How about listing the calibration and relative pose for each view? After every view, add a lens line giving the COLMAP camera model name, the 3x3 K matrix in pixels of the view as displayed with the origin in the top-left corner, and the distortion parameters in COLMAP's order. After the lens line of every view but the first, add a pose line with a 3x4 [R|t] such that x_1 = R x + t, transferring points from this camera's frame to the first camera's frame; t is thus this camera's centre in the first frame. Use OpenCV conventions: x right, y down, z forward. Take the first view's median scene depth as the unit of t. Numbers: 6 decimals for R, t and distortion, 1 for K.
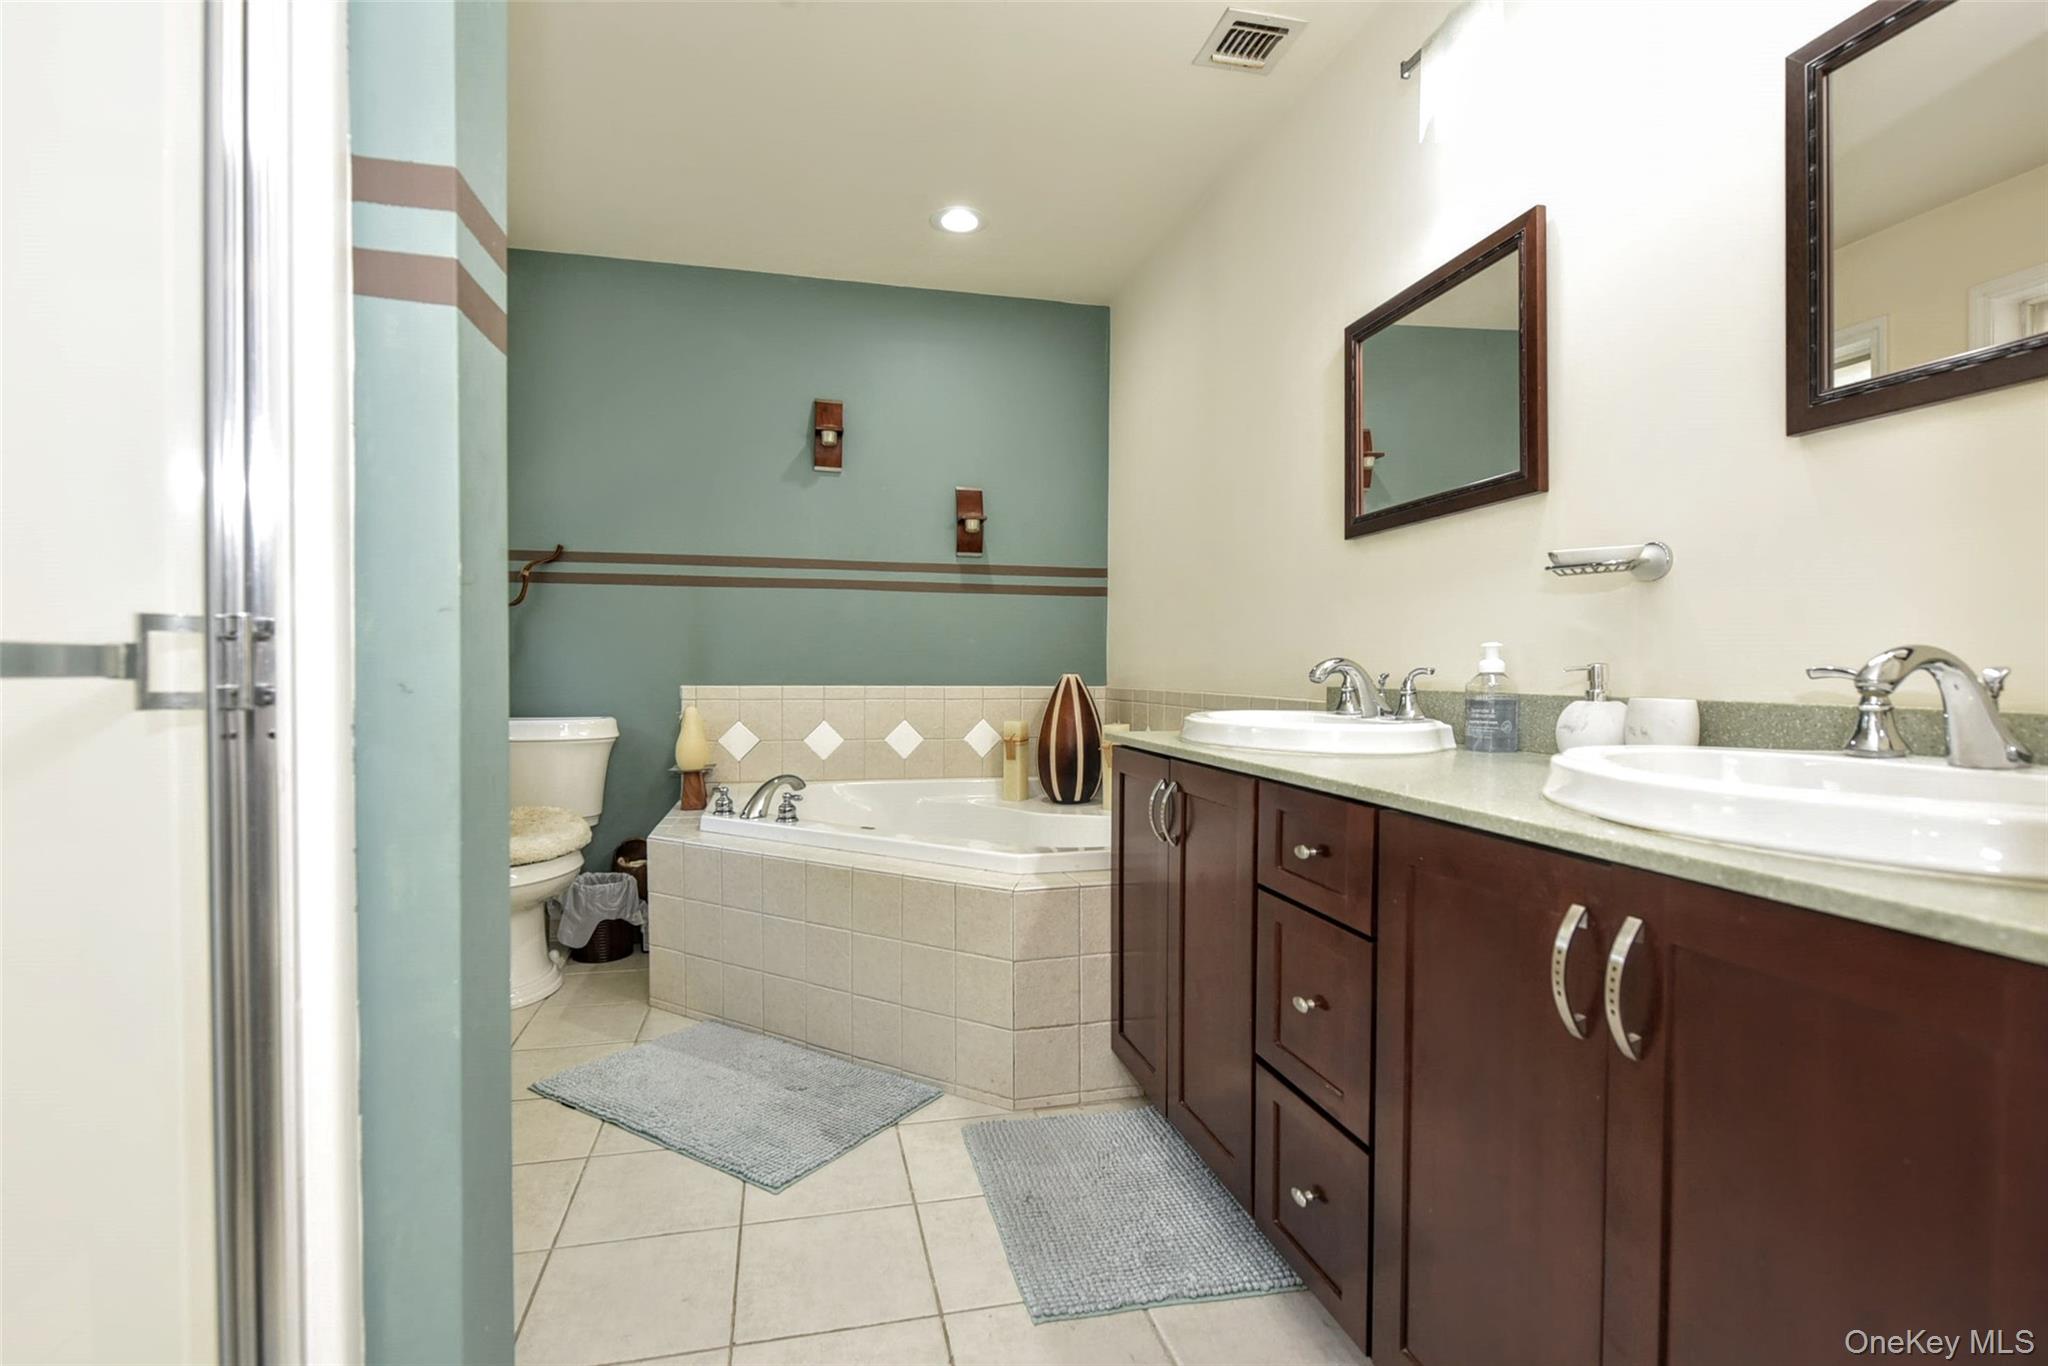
lens RADIAL K [[978.4, 0, 1024.0], [0, 978.4, 683.0], [0, 0, 1]] dist [0.000378, 0.000048]
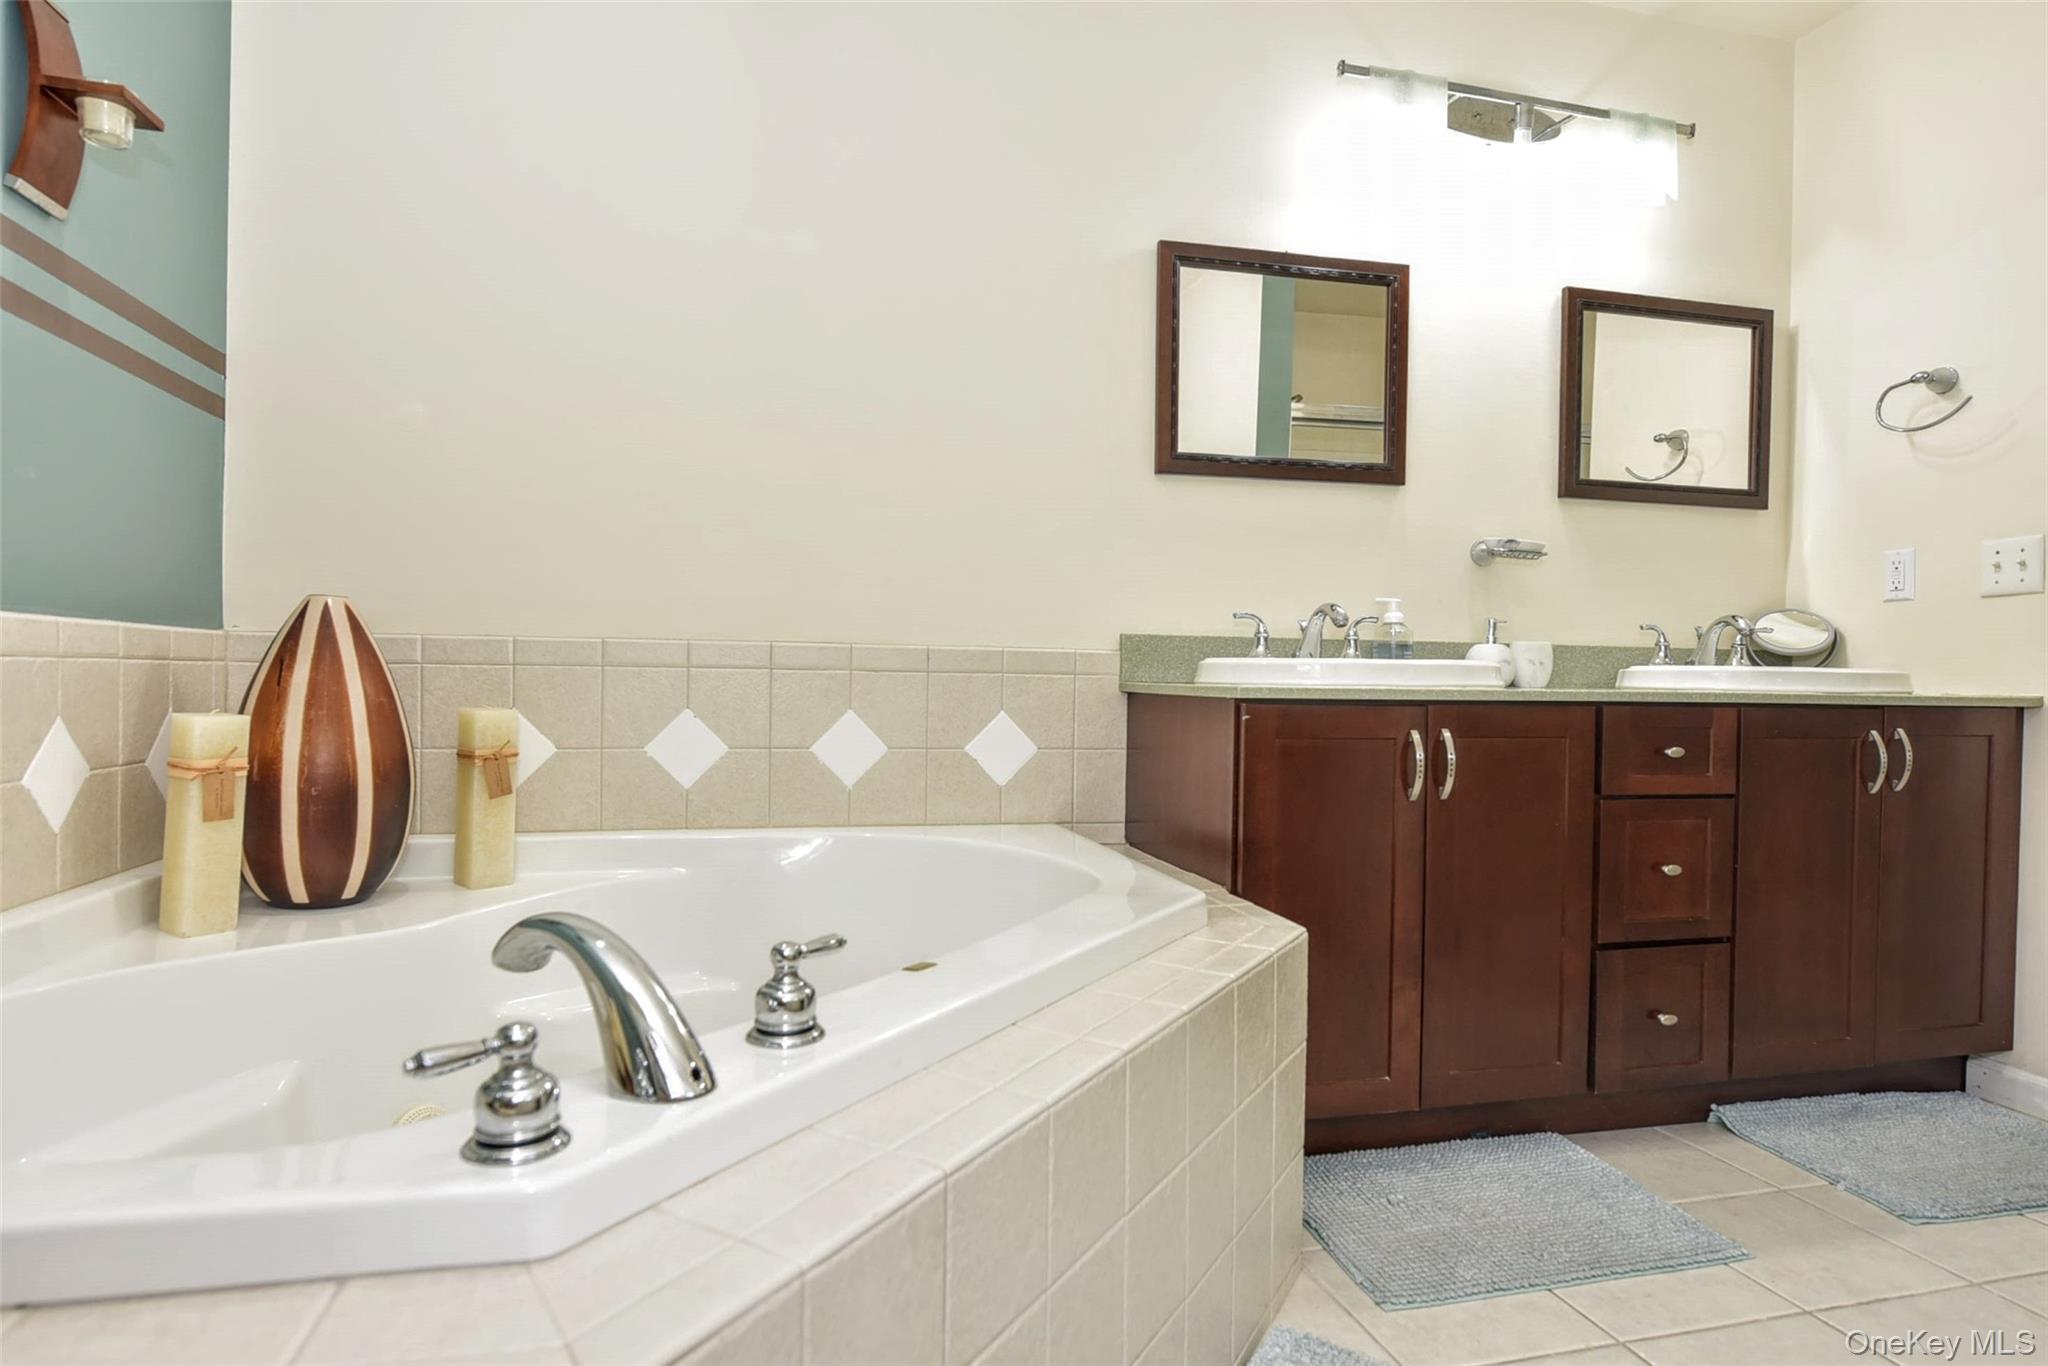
lens RADIAL K [[1098.0, 0, 1024.0], [0, 1098.0, 683.0], [0, 0, 1]] dist [-0.046803, -0.000012]
pose [[-0.023181, -0.010848, 0.999672, -0.888774], [0.001242, 0.999940, 0.010880, 0.050611], [-0.999731, 0.001494, -0.023166, 1.499188]]
